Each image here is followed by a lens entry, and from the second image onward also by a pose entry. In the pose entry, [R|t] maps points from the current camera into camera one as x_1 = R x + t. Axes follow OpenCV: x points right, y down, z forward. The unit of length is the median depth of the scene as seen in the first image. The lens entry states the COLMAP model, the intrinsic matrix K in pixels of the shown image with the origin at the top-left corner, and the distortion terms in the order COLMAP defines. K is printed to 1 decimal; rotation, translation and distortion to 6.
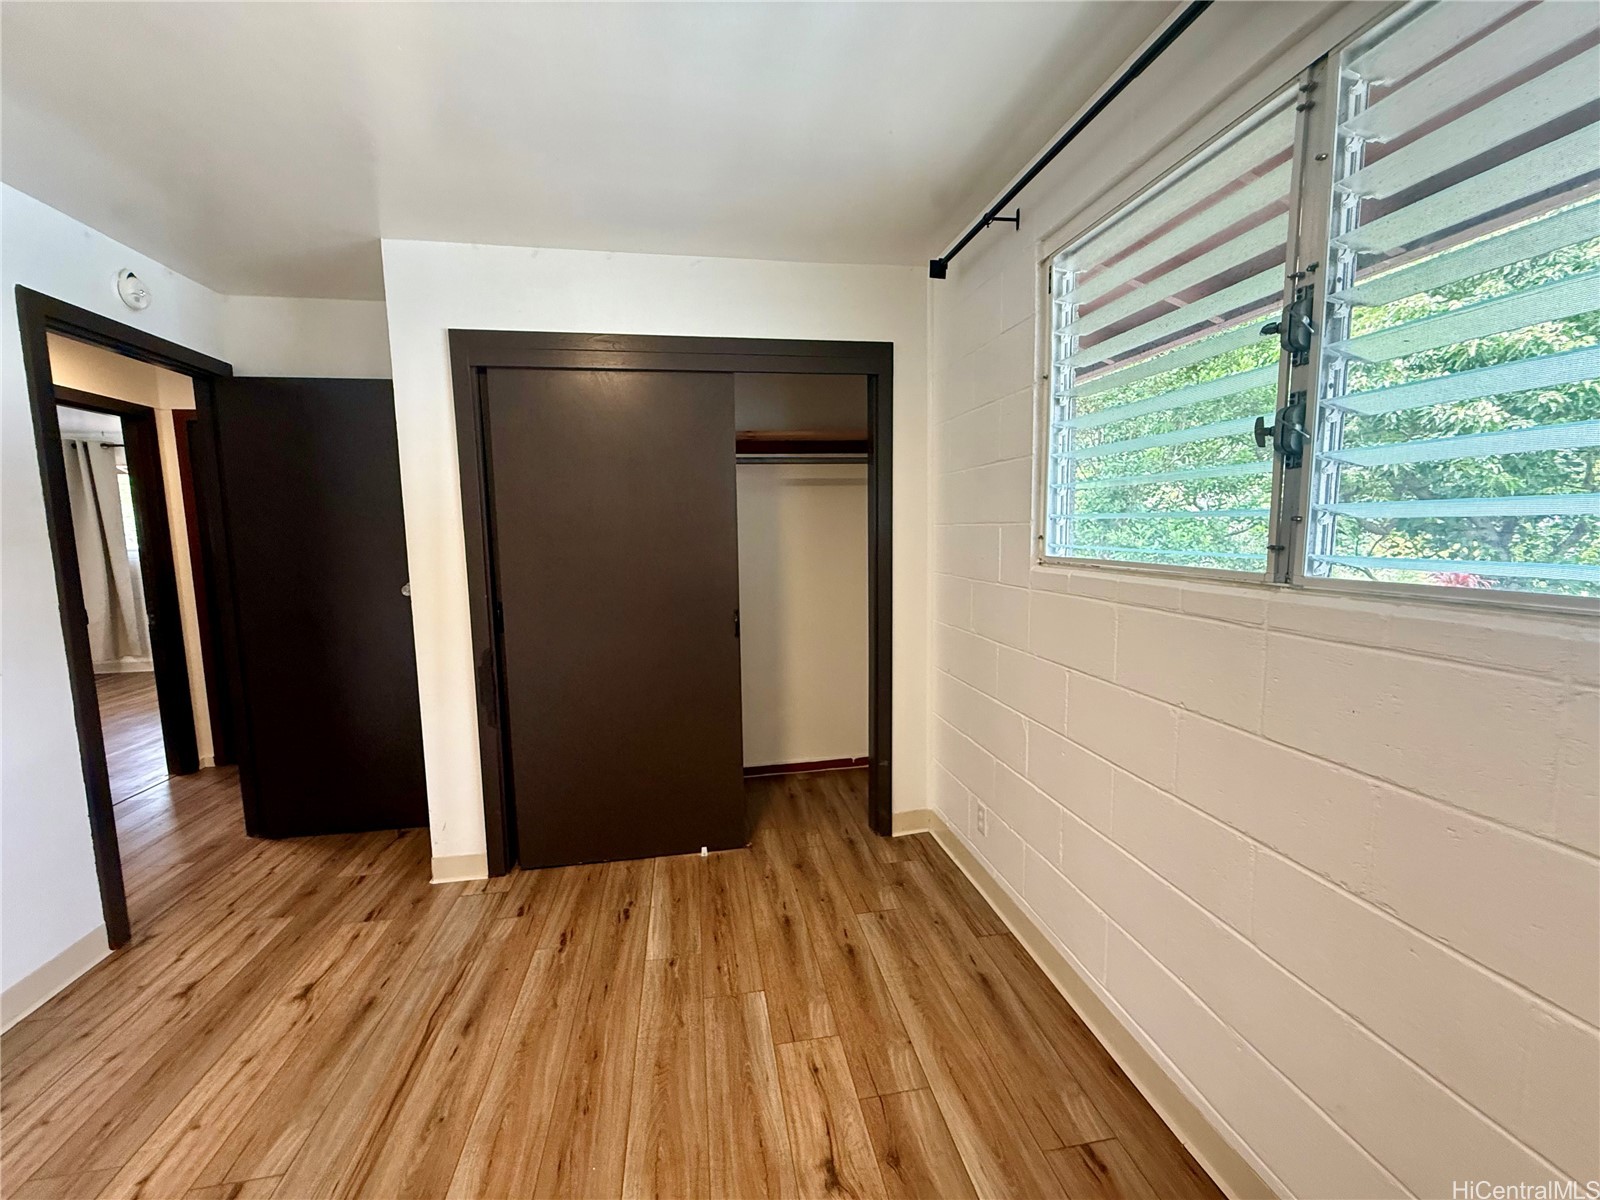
lens RADIAL K [[638.7, 0, 800.2], [0, 638.7, 599.9], [0, 0, 1]] dist [-0.001874, 0.001076]
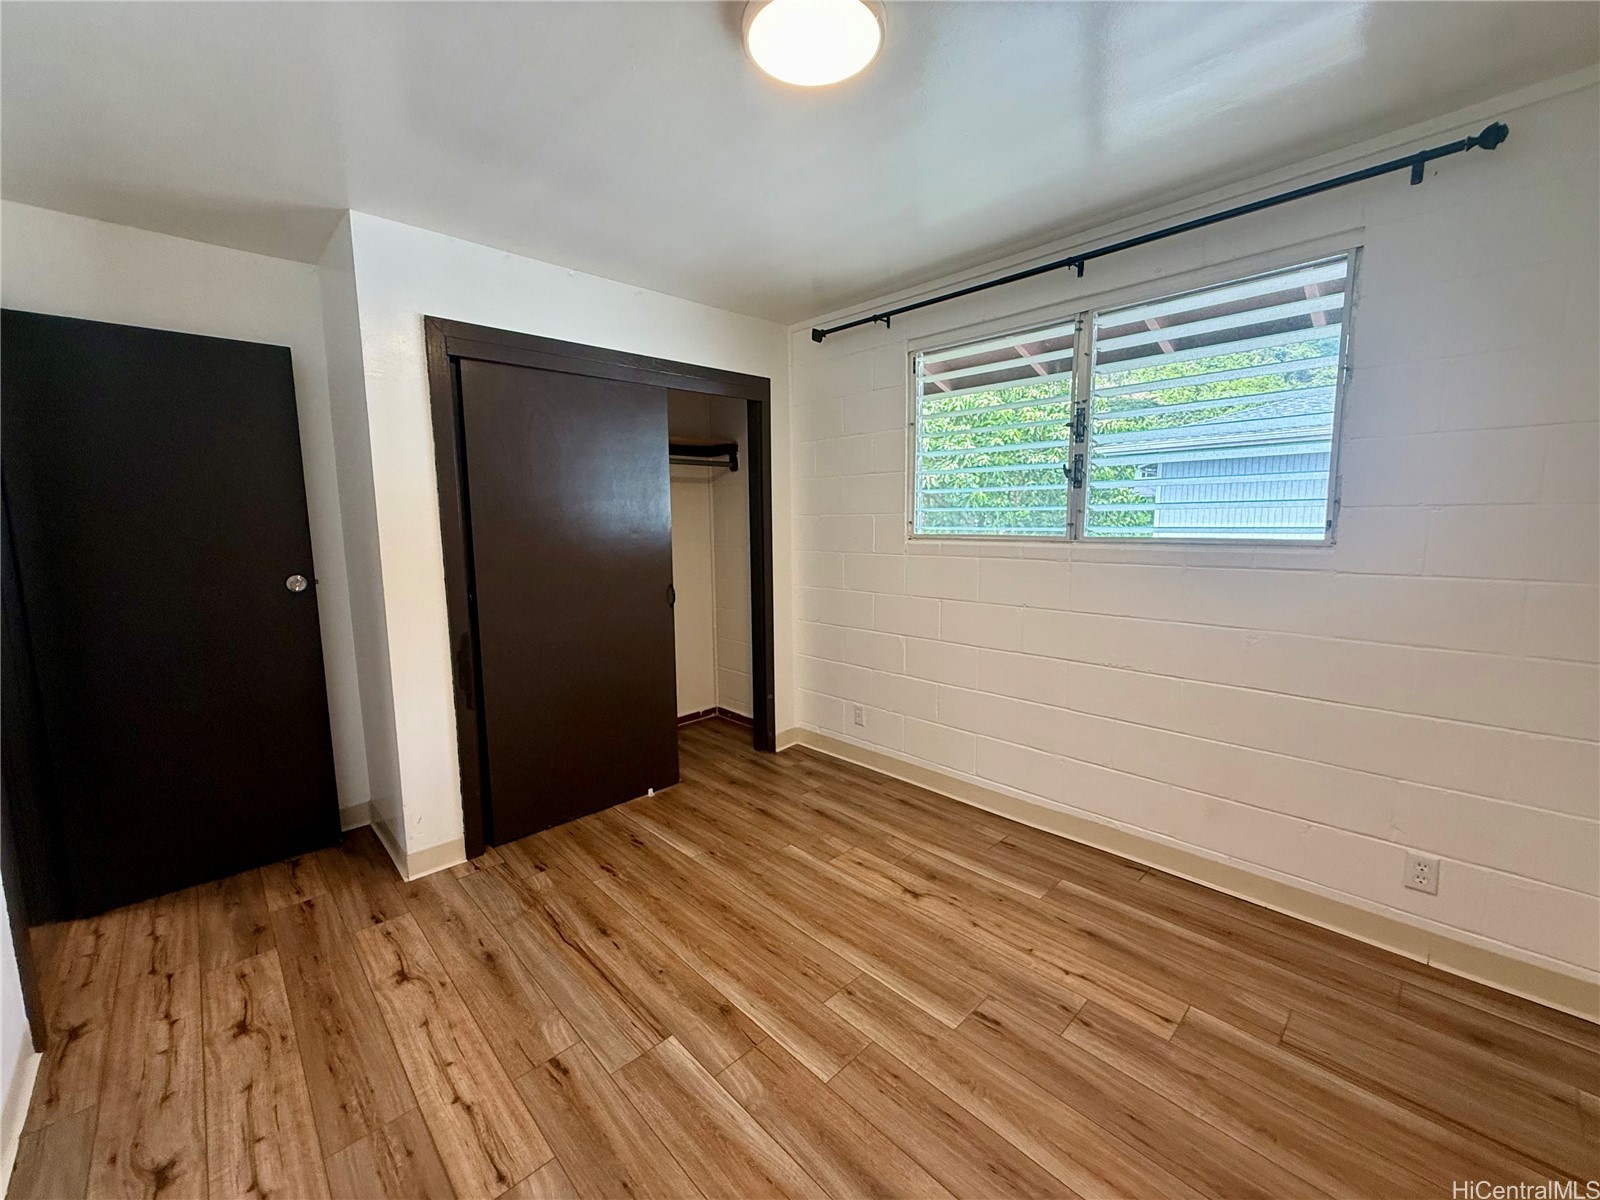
lens RADIAL K [[638.7, 0, 797.1], [0, 638.7, 600.7], [0, 0, 1]] dist [-0.001874, 0.001076]
pose [[0.828836, -0.066158, 0.555567, -0.671584], [0.062326, 0.997722, 0.025828, 0.034916], [-0.556010, 0.013219, 0.831071, -0.156924]]
